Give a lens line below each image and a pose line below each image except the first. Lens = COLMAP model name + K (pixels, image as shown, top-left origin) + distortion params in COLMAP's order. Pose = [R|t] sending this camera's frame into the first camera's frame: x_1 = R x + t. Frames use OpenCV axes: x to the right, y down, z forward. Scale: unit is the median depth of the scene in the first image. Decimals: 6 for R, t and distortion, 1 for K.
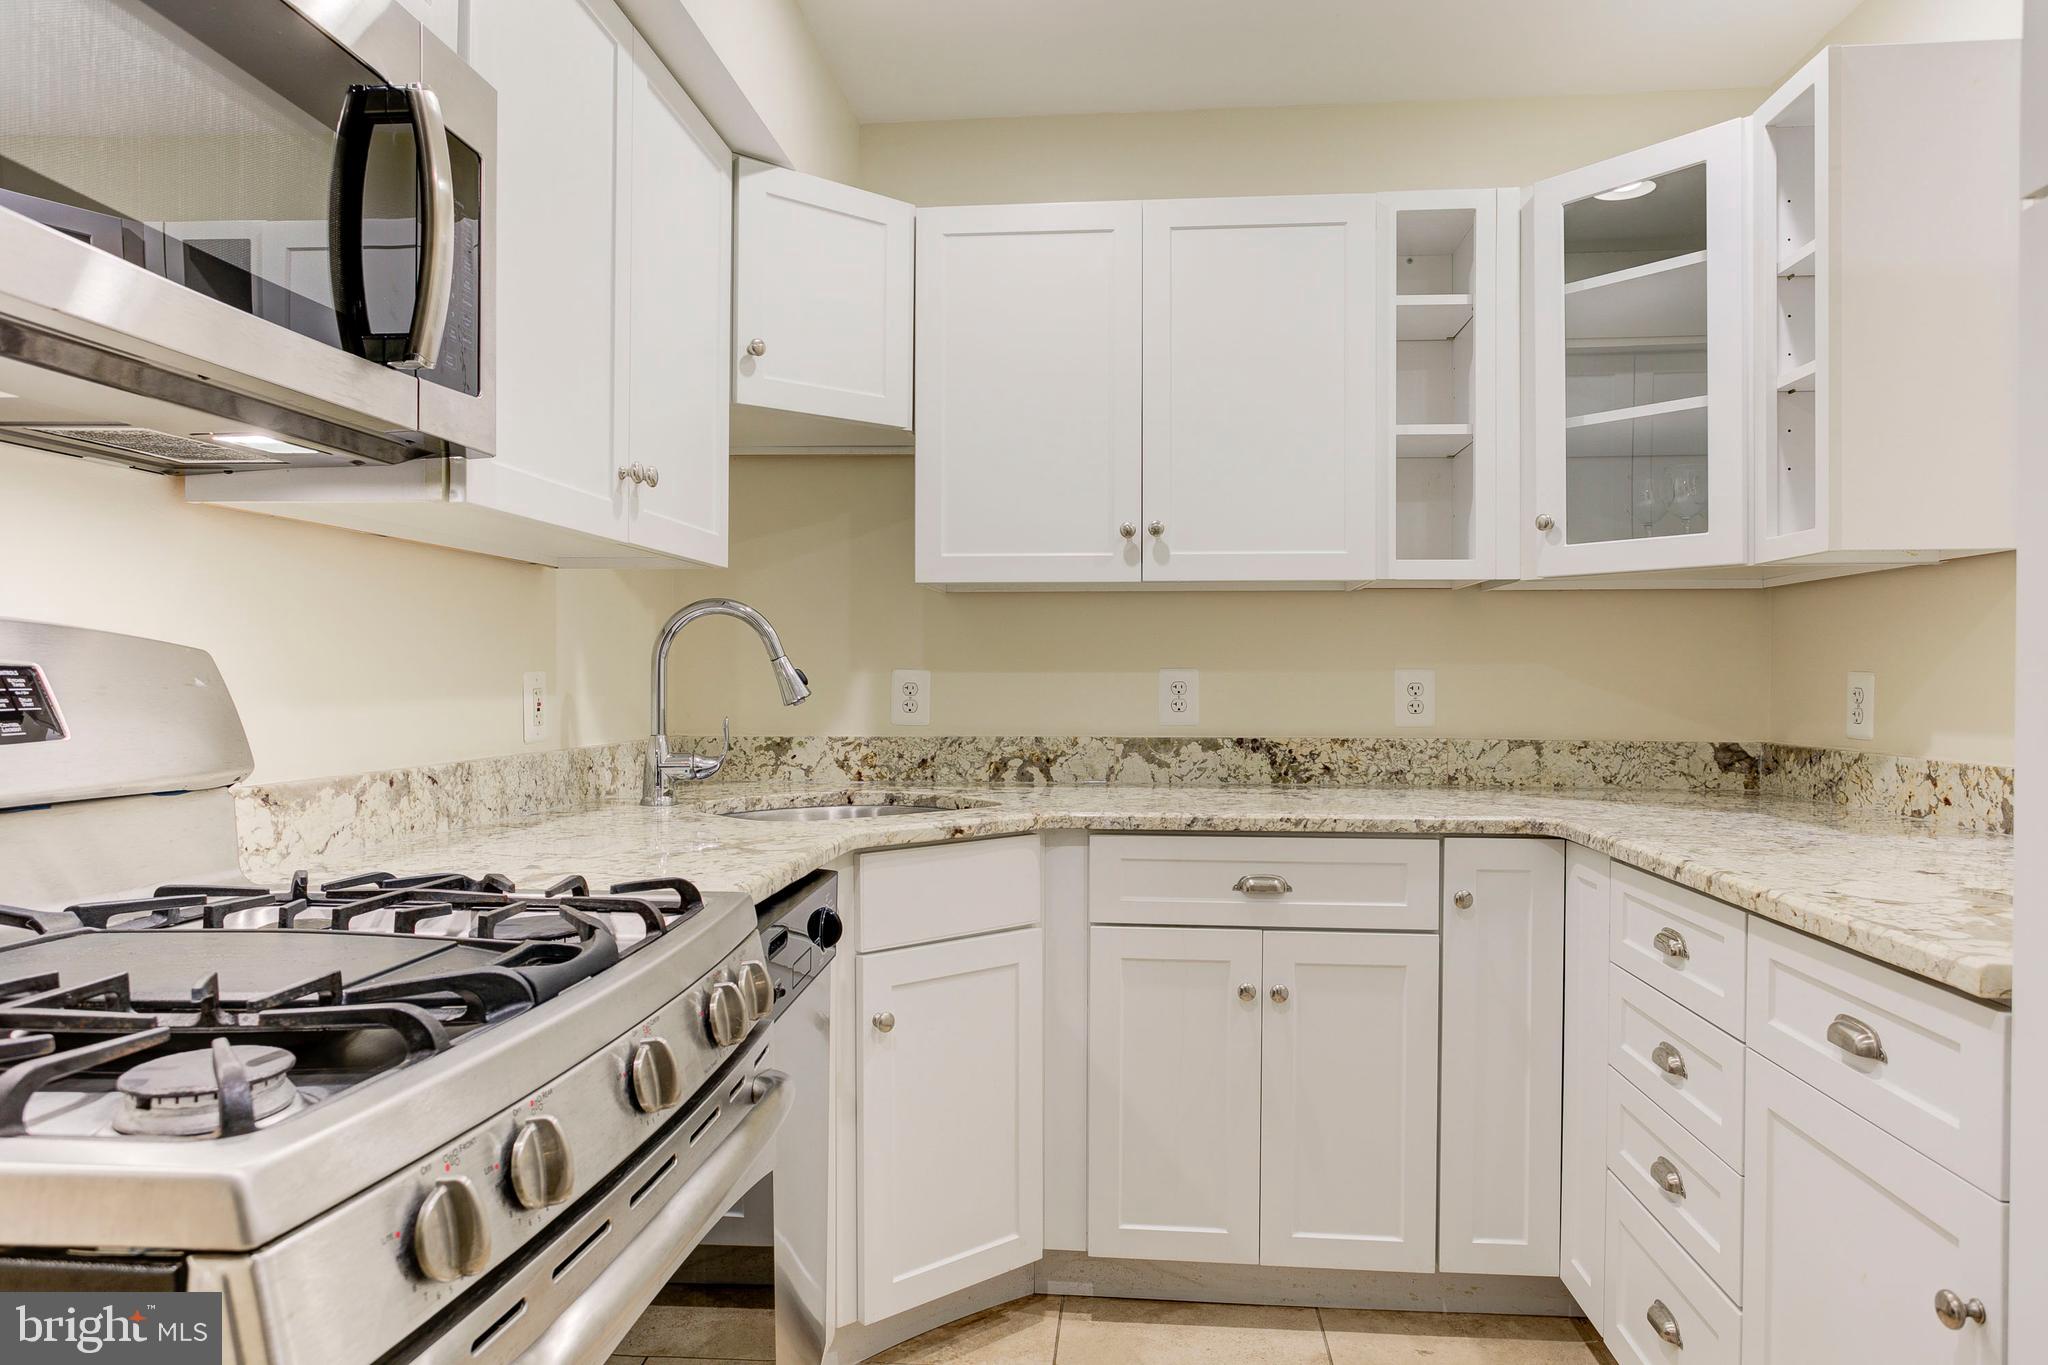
lens RADIAL K [[1263.1, 0, 1024.0], [0, 1263.1, 682.5], [0, 0, 1]] dist [-0.030797, 0.026740]
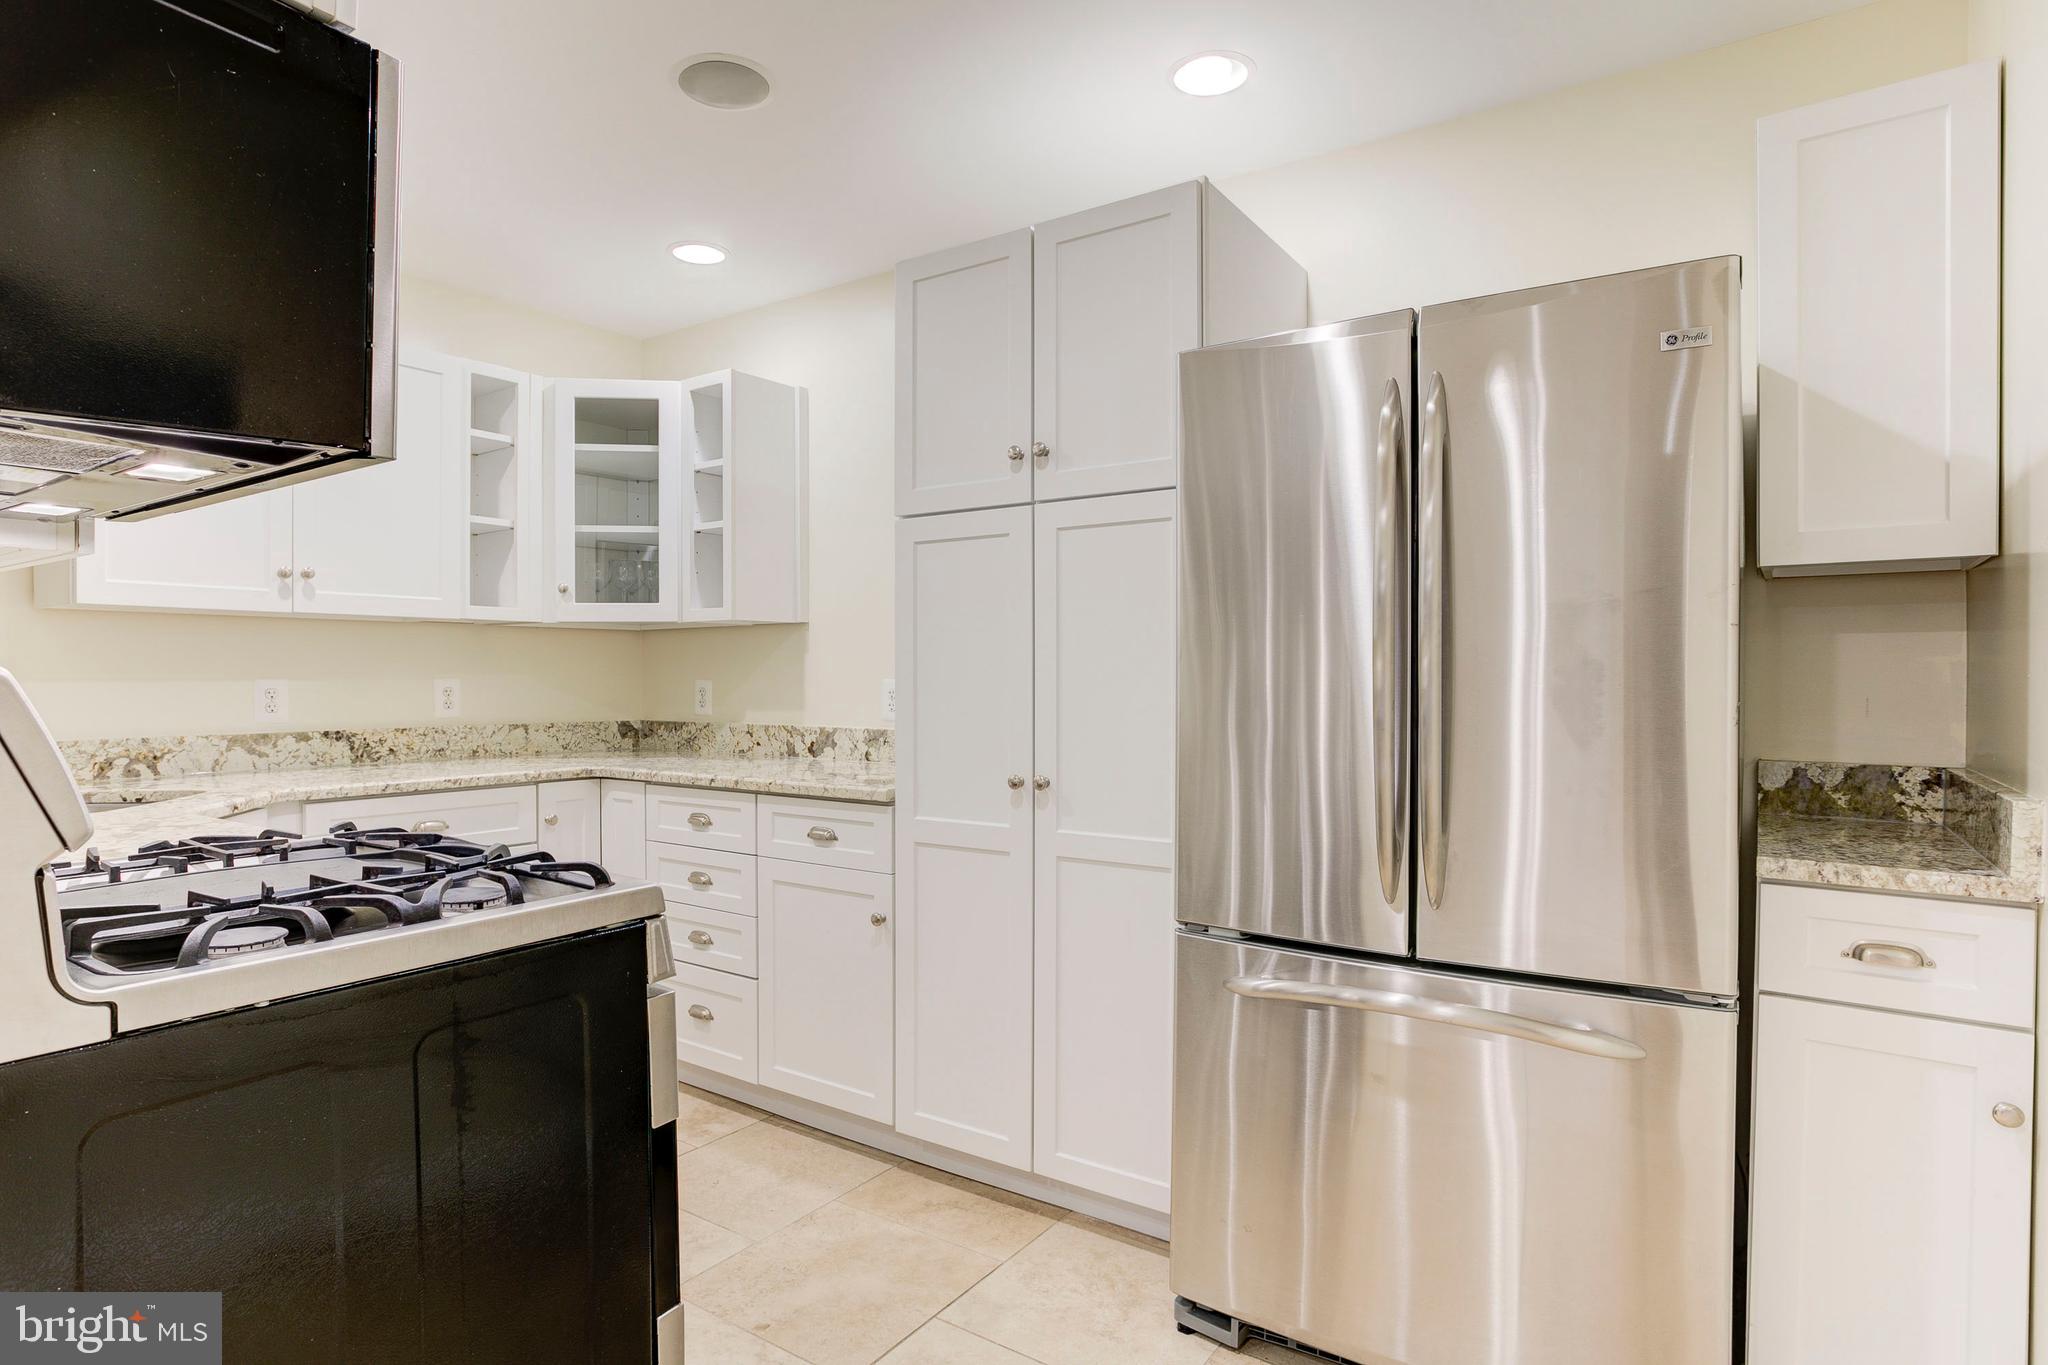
lens RADIAL K [[1071.3, 0, 1023.2], [0, 1071.3, 678.0], [0, 0, 1]] dist [-0.191451, 0.085069]
pose [[0.481556, -0.005566, 0.876398, -0.502406], [0.007501, 0.999969, 0.002229, -0.010576], [-0.876383, 0.005501, 0.481583, -0.177257]]
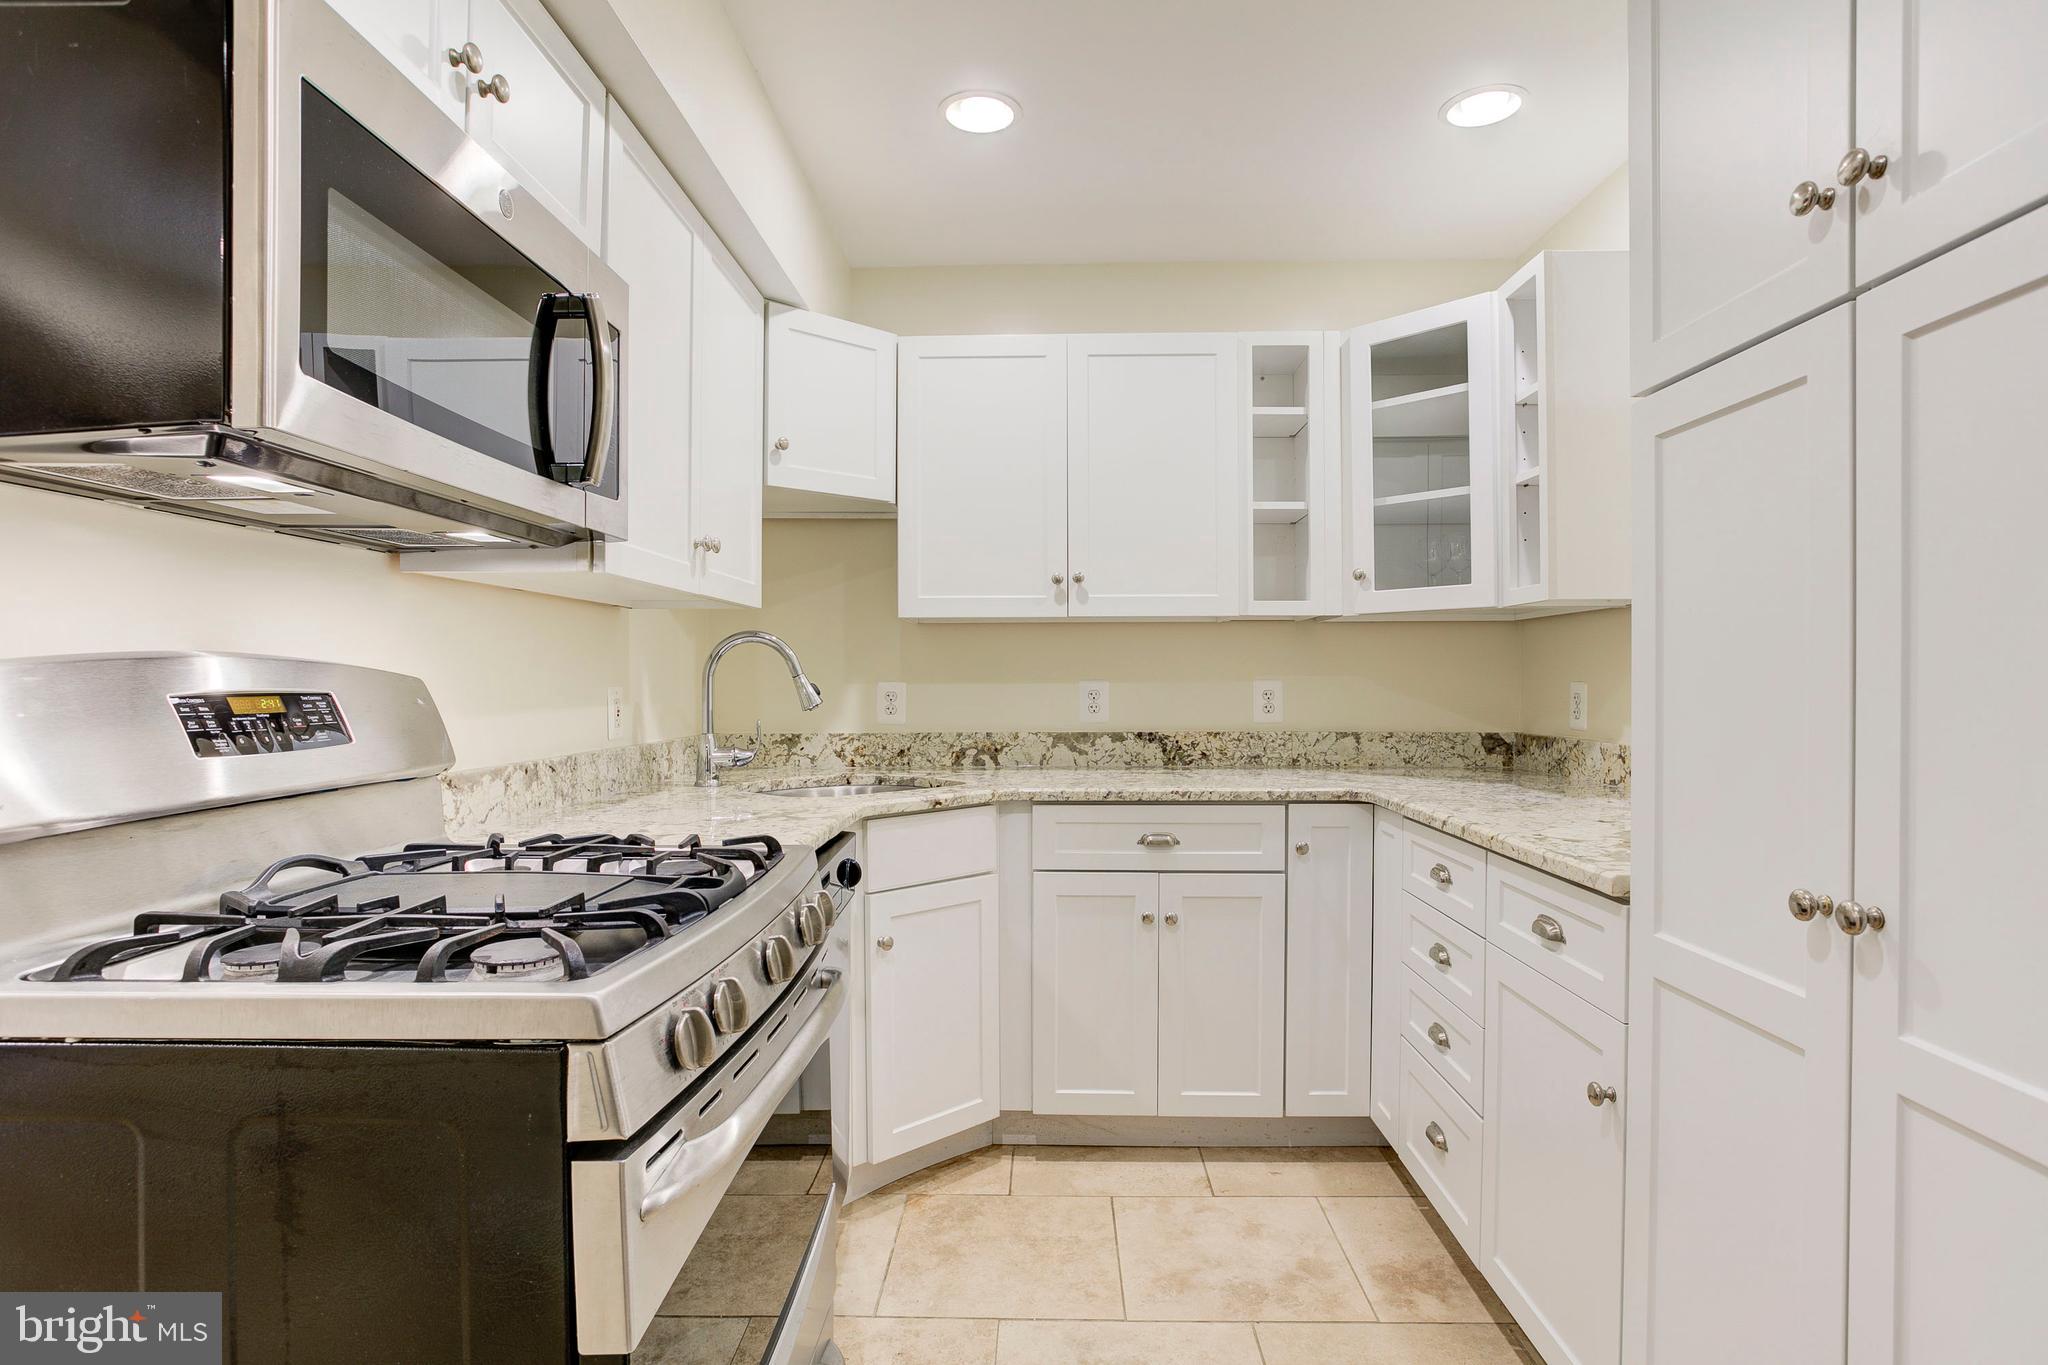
lens RADIAL K [[1023.0, 0, 1019.5], [0, 1023.0, 681.5], [0, 0, 1]] dist [-0.053452, 0.033352]
pose [[0.998236, -0.004307, 0.059221, -0.026484], [0.004515, 0.999984, -0.003373, -0.008691], [-0.059206, 0.003635, 0.998239, -0.098519]]
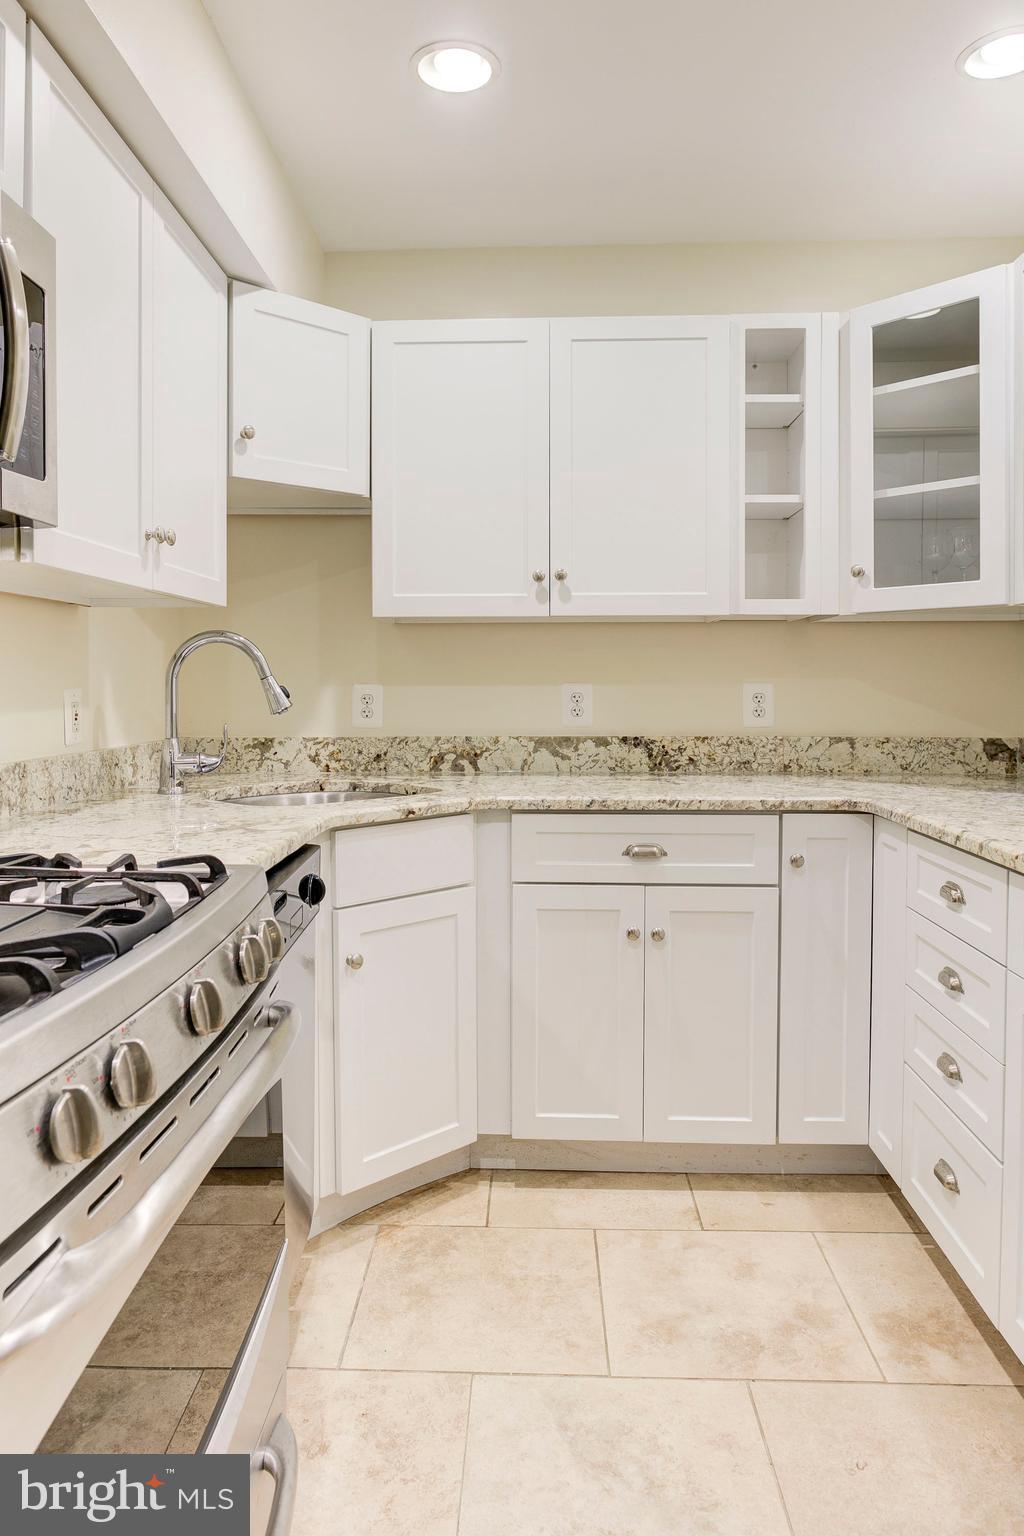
lens RADIAL K [[1003.3, 0, 495.4], [0, 1003.3, 701.7], [0, 0, 1]] dist [-0.028574, 0.020580]
pose [[0.998778, -0.004401, 0.049235, -0.014731], [0.003722, 0.999897, 0.013873, -0.008355], [-0.049291, -0.013673, 0.998691, -0.022707]]
